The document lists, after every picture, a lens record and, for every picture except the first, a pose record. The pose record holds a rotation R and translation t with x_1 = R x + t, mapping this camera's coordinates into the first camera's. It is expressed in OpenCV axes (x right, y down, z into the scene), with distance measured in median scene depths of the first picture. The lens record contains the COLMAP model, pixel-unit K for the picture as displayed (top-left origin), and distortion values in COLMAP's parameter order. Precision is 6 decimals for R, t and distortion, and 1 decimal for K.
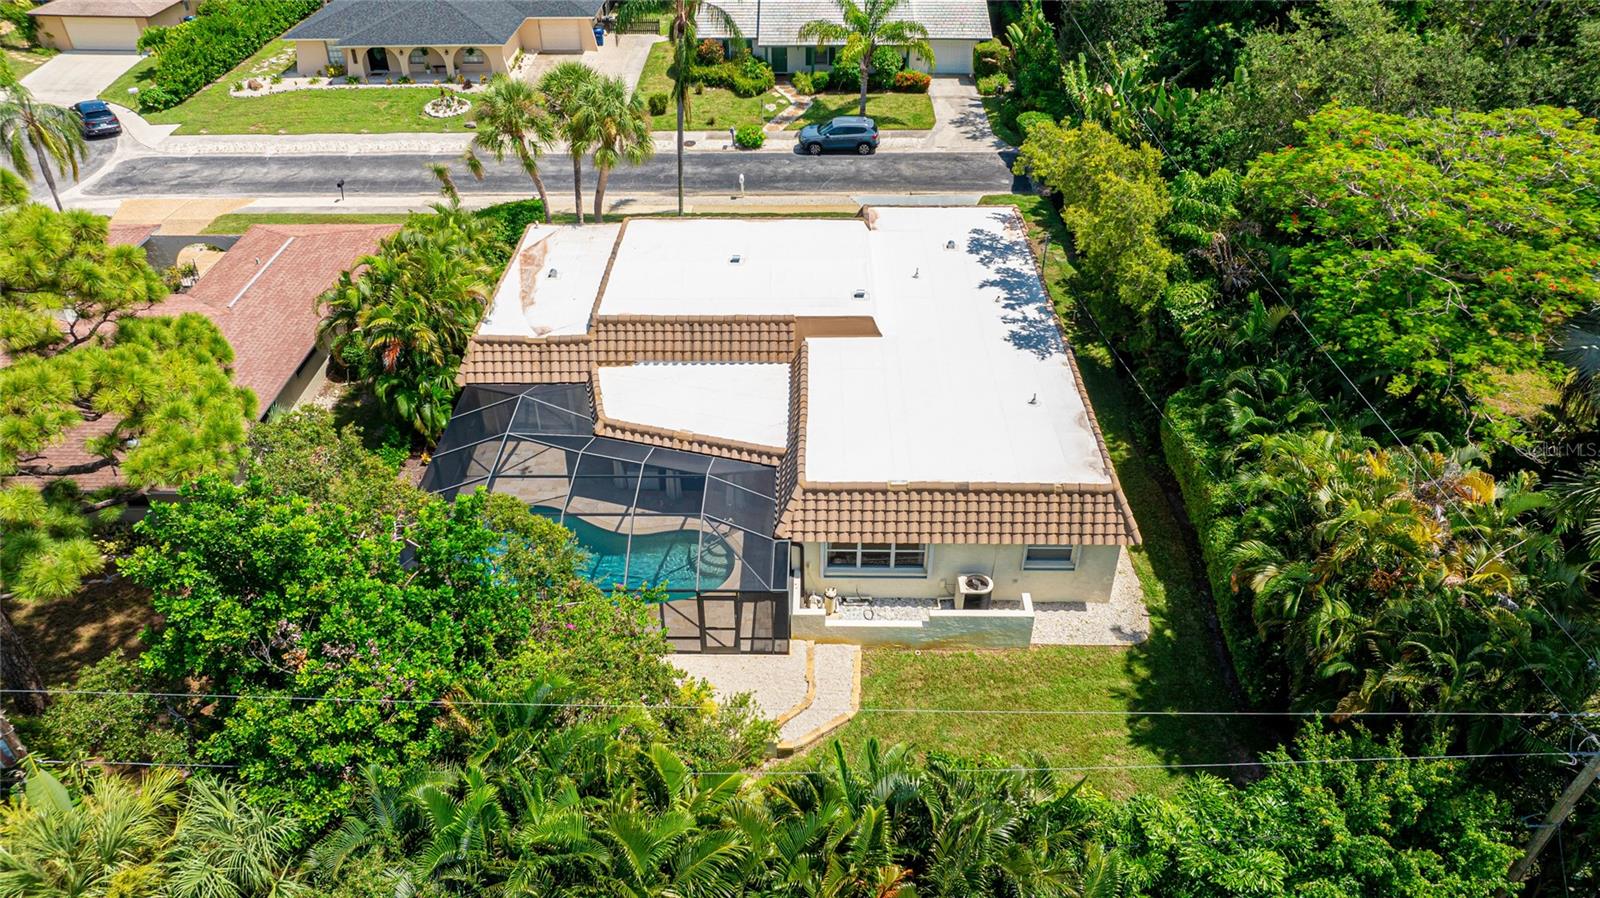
lens RADIAL K [[1104.0, 0, 800.0], [0, 1104.0, 449.0], [0, 0, 1]] dist [-0.020150, 0.002638]
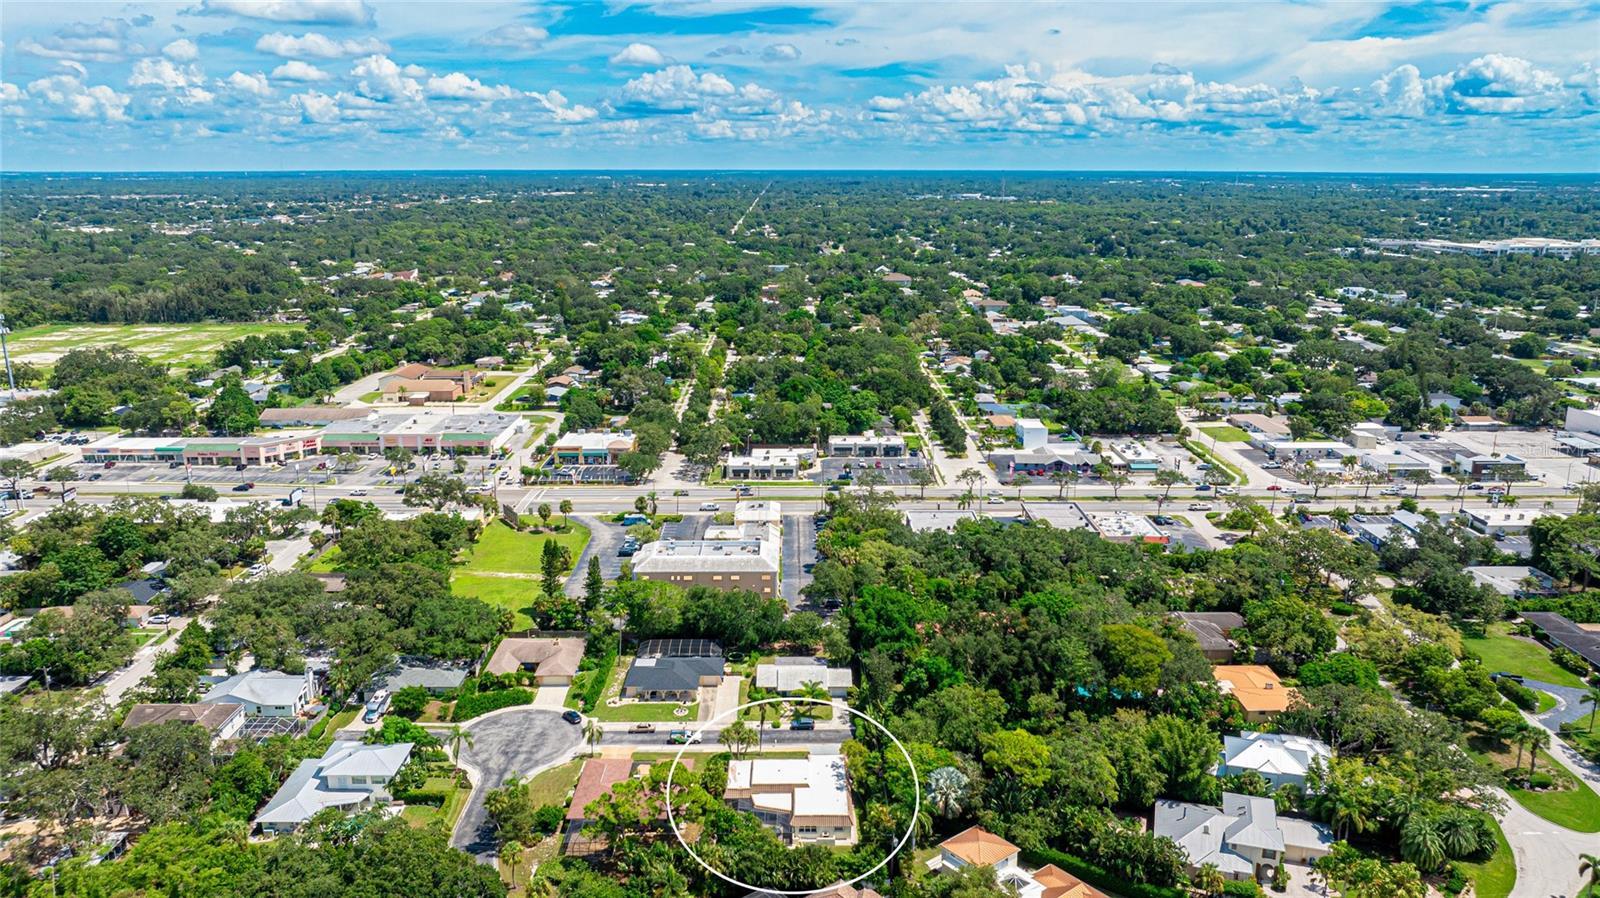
lens RADIAL K [[1104.0, 0, 800.0], [0, 1104.0, 449.0], [0, 0, 1]] dist [-0.020150, 0.002638]
pose [[0.999823, -0.000231, 0.018789, -0.060549], [0.007283, 0.926522, -0.376171, 0.336693], [-0.017321, 0.376241, 0.926360, -3.999960]]
